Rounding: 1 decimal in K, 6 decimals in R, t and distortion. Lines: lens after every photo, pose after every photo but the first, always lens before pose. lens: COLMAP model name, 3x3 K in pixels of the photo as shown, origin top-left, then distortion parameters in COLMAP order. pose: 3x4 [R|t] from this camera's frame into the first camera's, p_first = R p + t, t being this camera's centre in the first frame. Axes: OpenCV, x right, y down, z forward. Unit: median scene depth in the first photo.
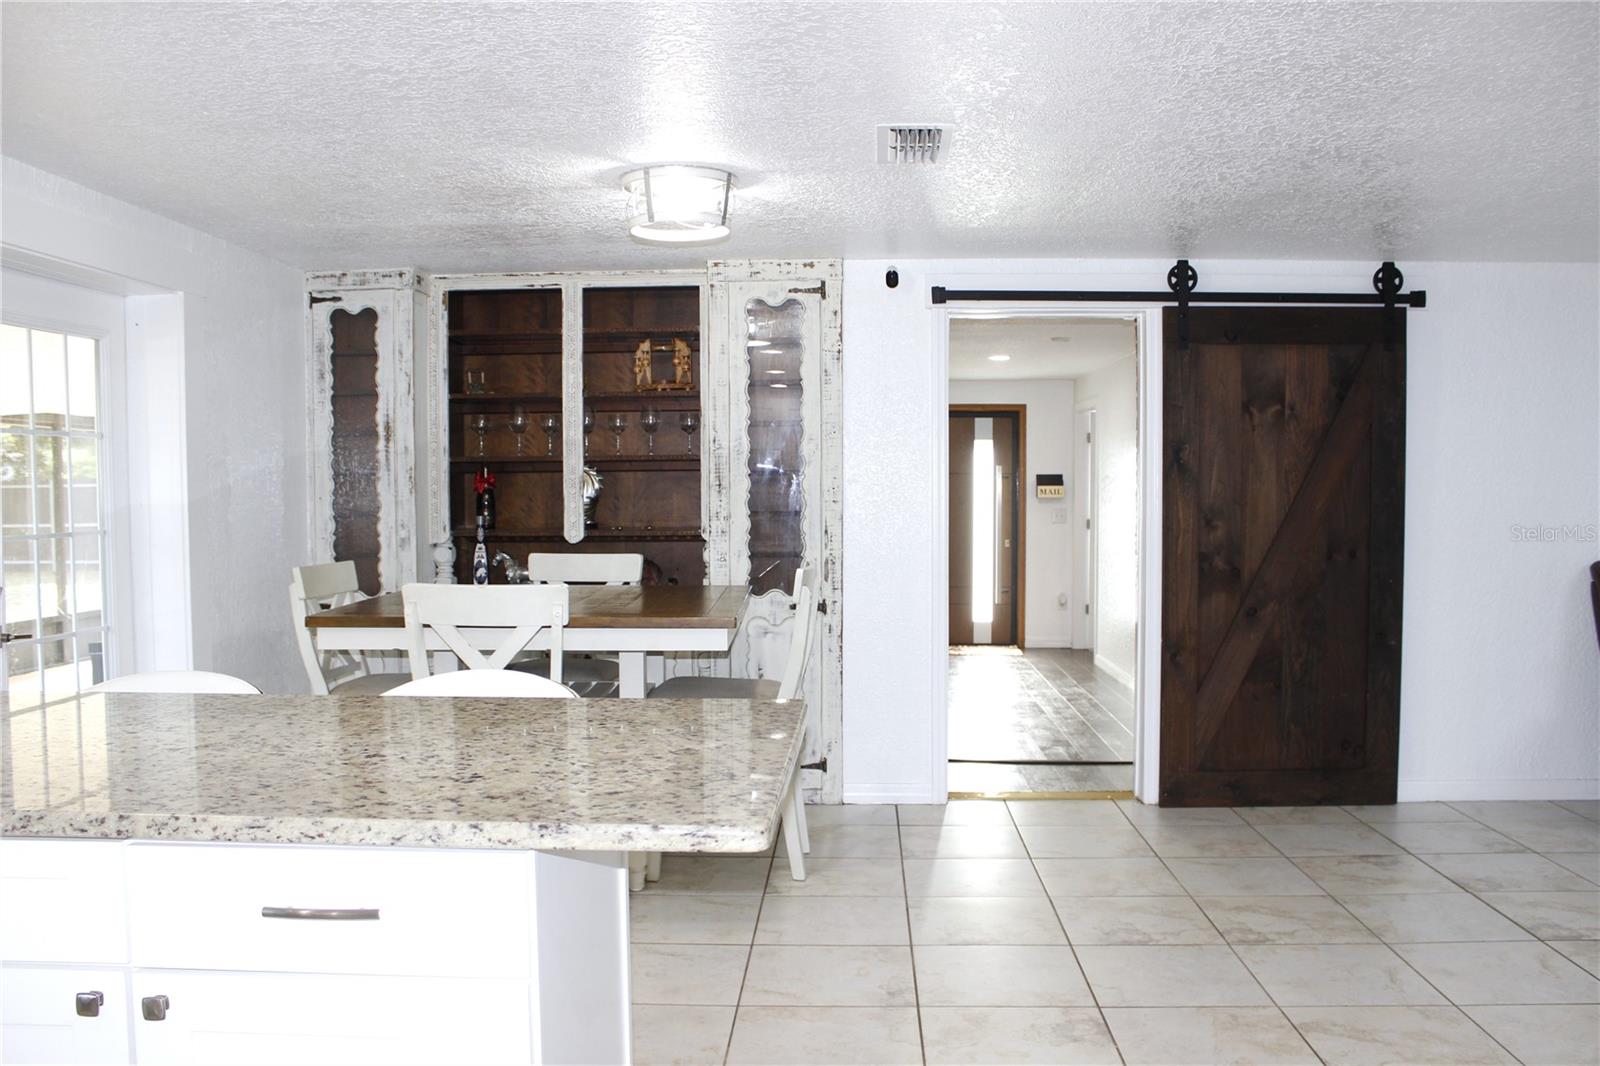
lens RADIAL K [[1237.5, 0, 822.8], [0, 1237.5, 597.2], [0, 0, 1]] dist [-0.078347, 0.010649]
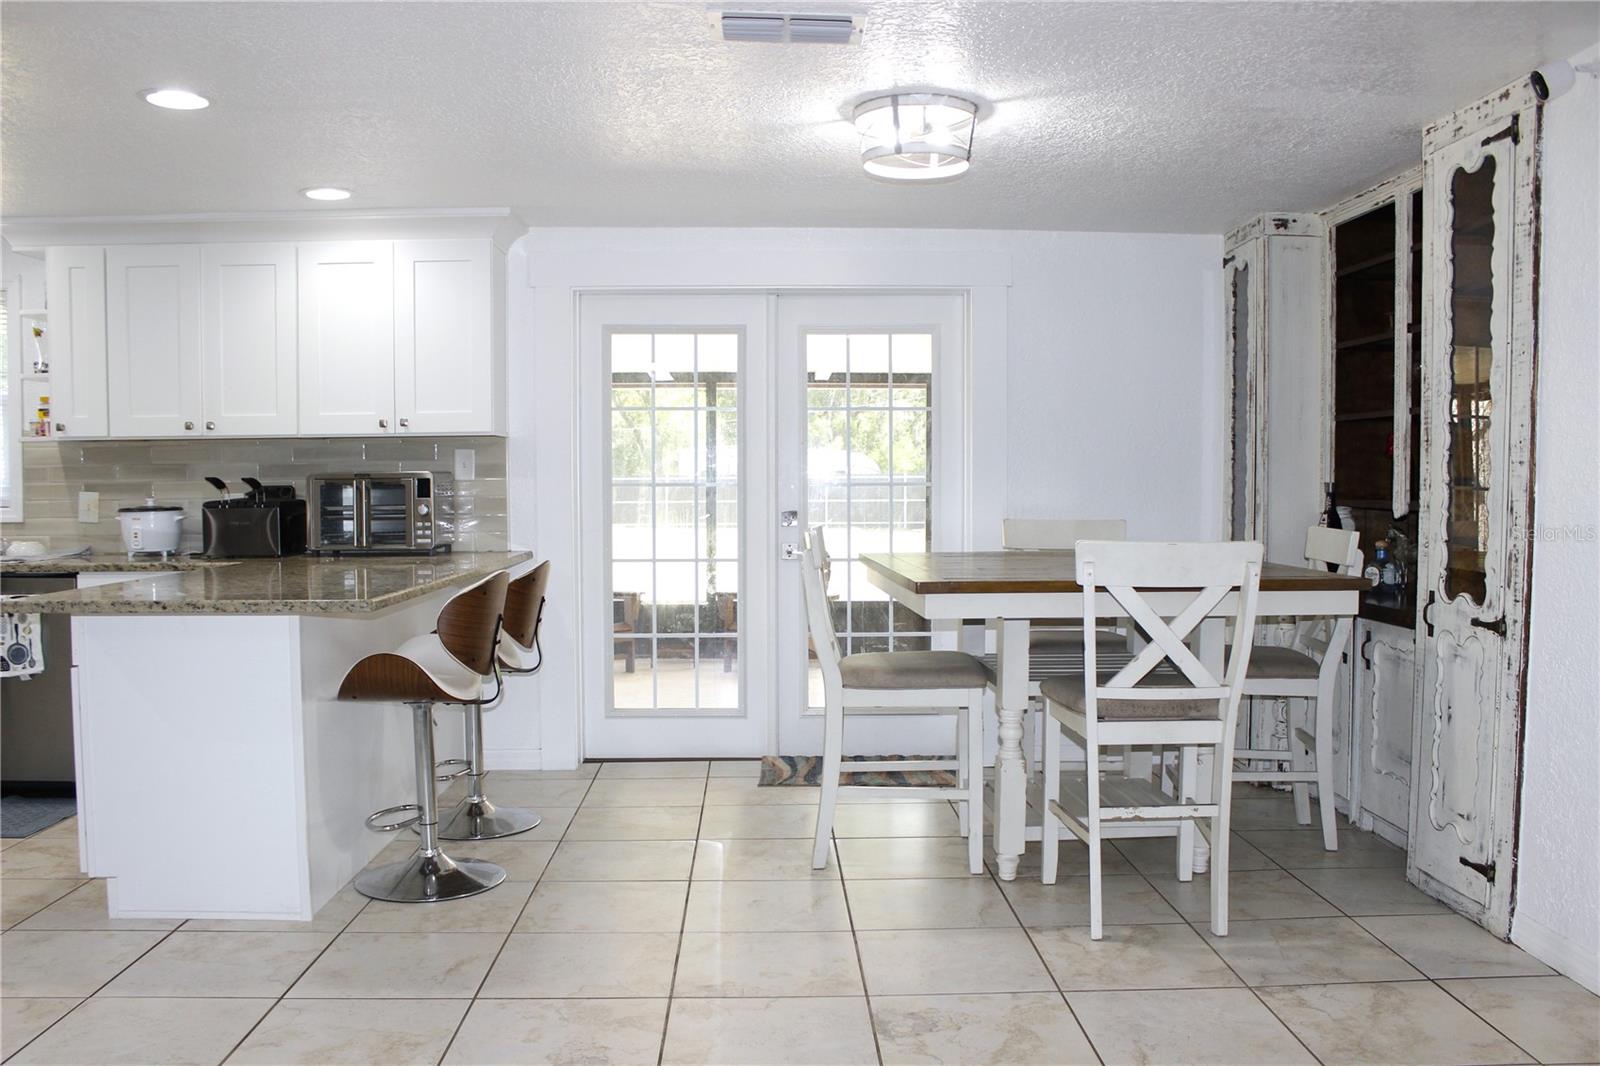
lens RADIAL K [[1329.1, 0, 796.0], [0, 1329.1, 554.3], [0, 0, 1]] dist [-0.161734, 0.144027]
pose [[0.061299, 0.058908, -0.996380, 0.649845], [-0.065110, 0.996367, 0.054902, -0.043041], [0.995994, 0.061509, 0.064911, 0.606471]]
